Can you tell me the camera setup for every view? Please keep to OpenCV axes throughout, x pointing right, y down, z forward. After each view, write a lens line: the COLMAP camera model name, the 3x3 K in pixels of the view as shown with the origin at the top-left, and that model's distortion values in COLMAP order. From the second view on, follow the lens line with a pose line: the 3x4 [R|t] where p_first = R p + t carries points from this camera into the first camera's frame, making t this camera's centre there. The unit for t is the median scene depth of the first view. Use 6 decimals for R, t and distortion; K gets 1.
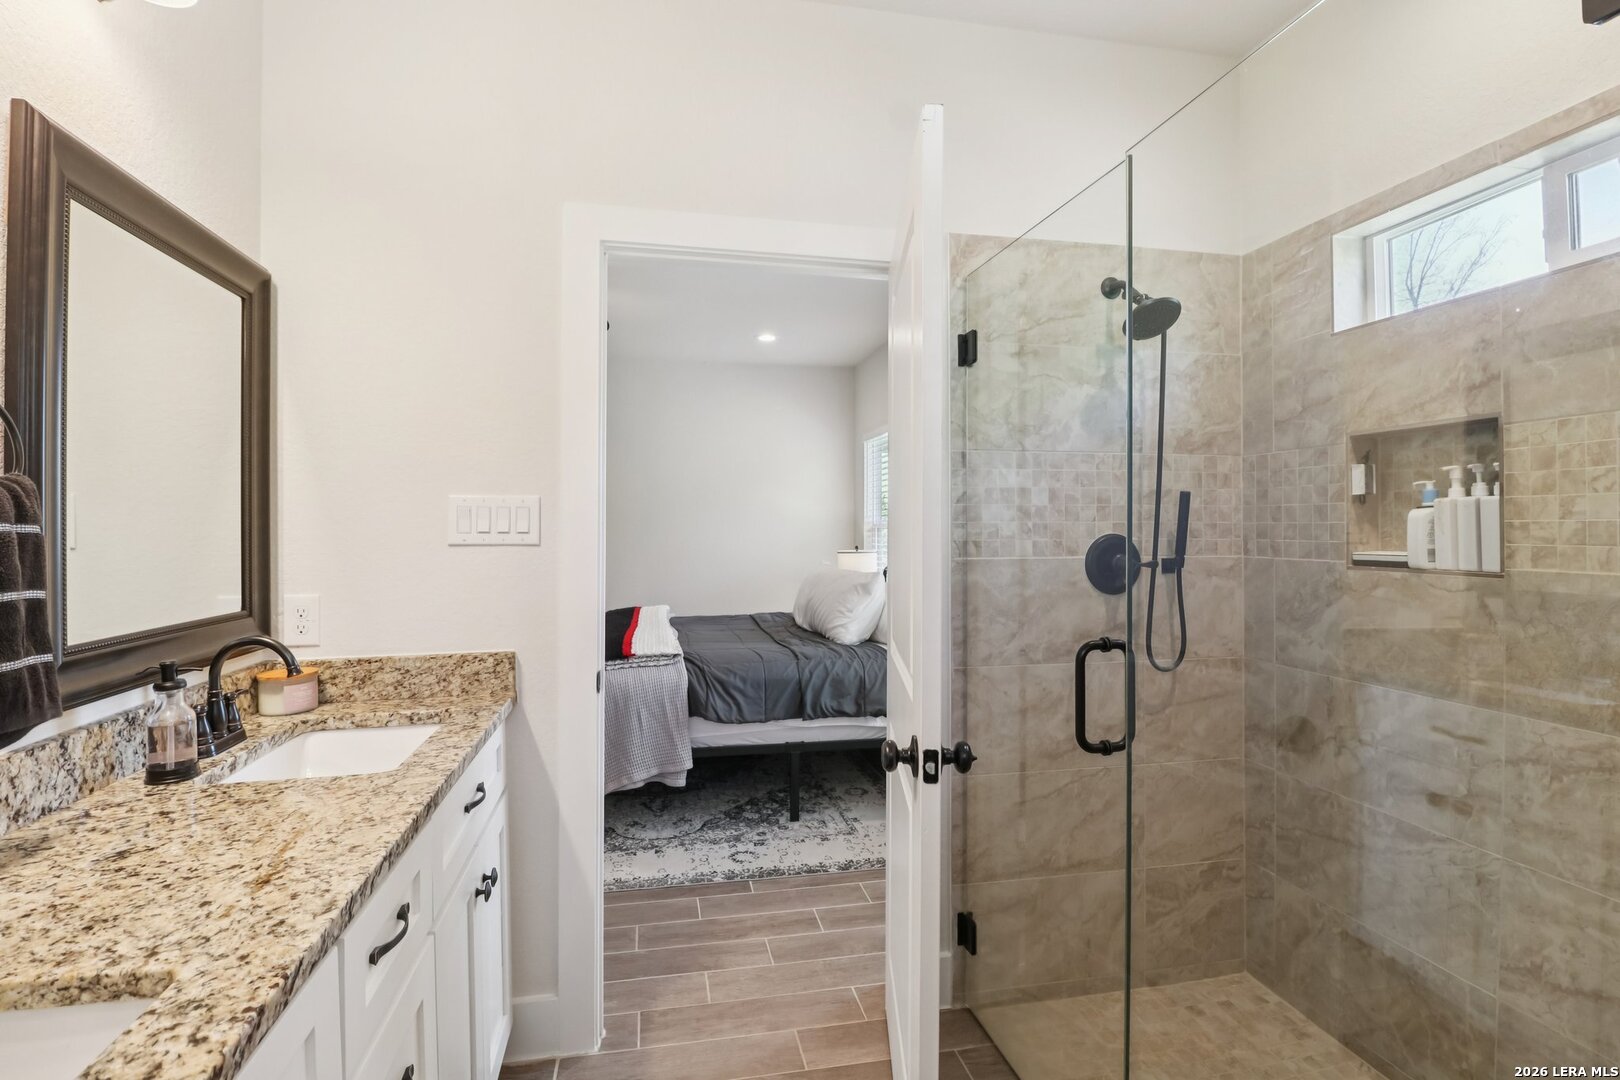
lens RADIAL K [[758.5, 0, 808.5], [0, 758.5, 528.6], [0, 0, 1]] dist [-0.009001, -0.005769]
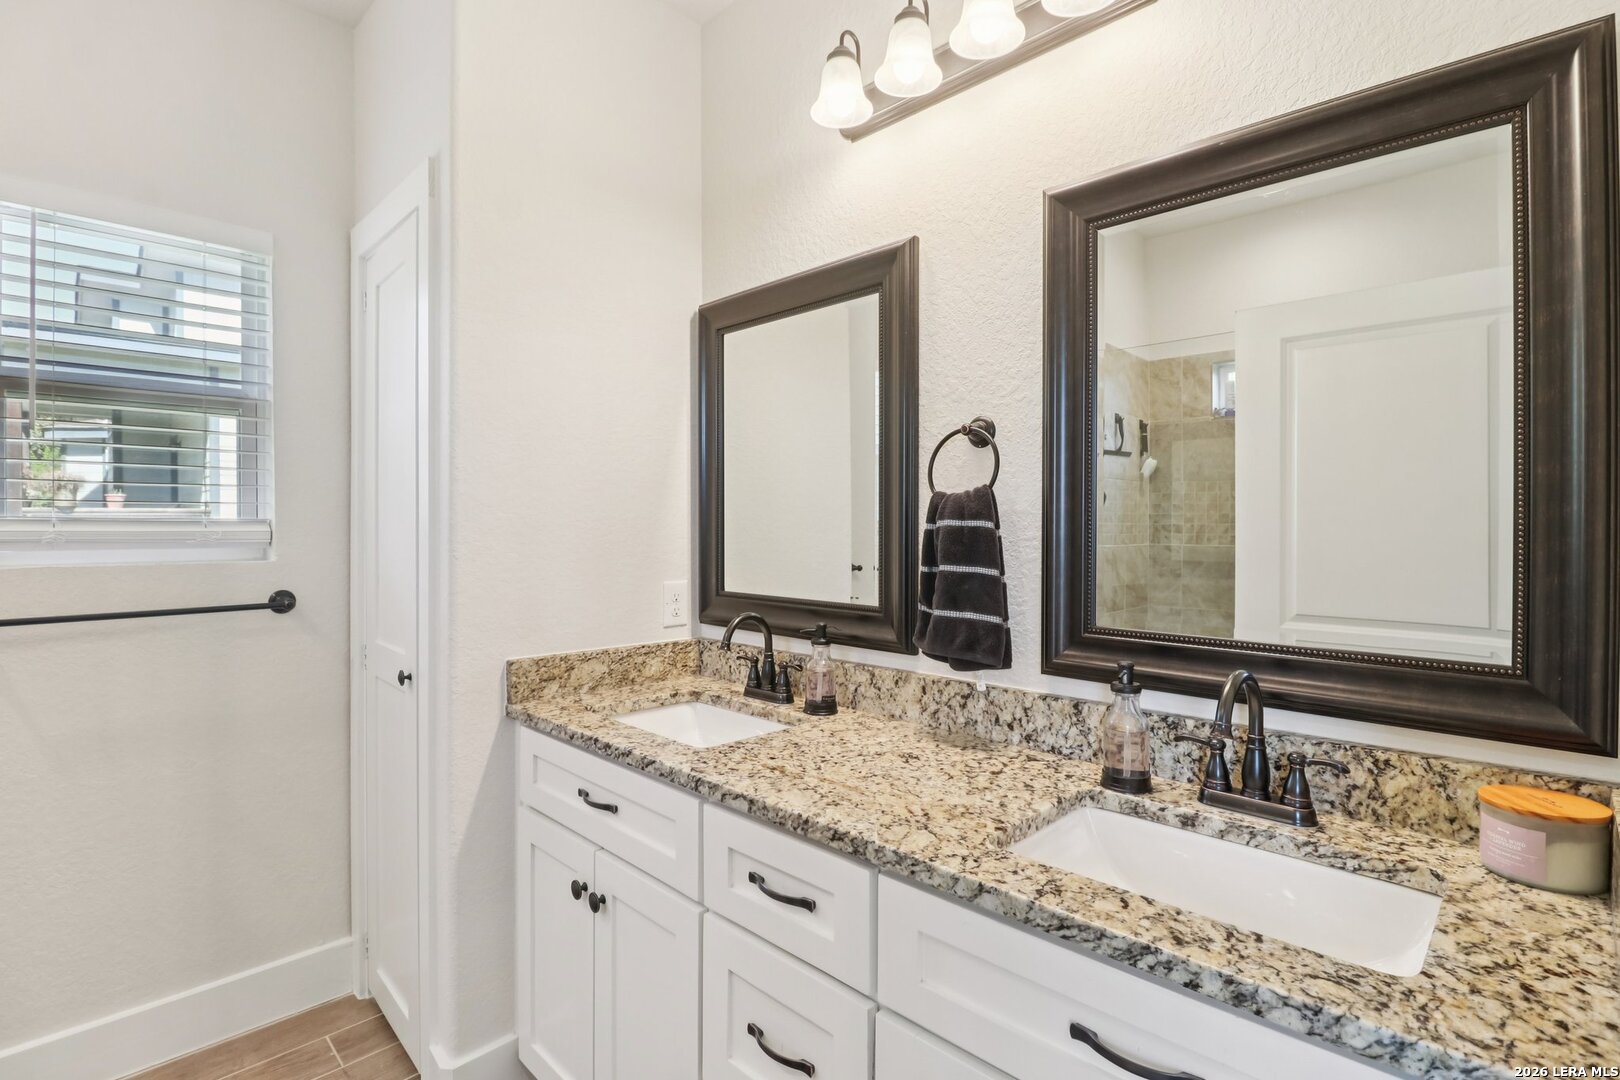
lens RADIAL K [[758.5, 0, 800.9], [0, 758.5, 537.3], [0, 0, 1]] dist [-0.009001, -0.005769]
pose [[-0.841116, -0.003299, -0.540844, -0.001714], [-0.007072, 0.999963, 0.004899, 0.026668], [0.540808, 0.007945, -0.841109, 1.850967]]
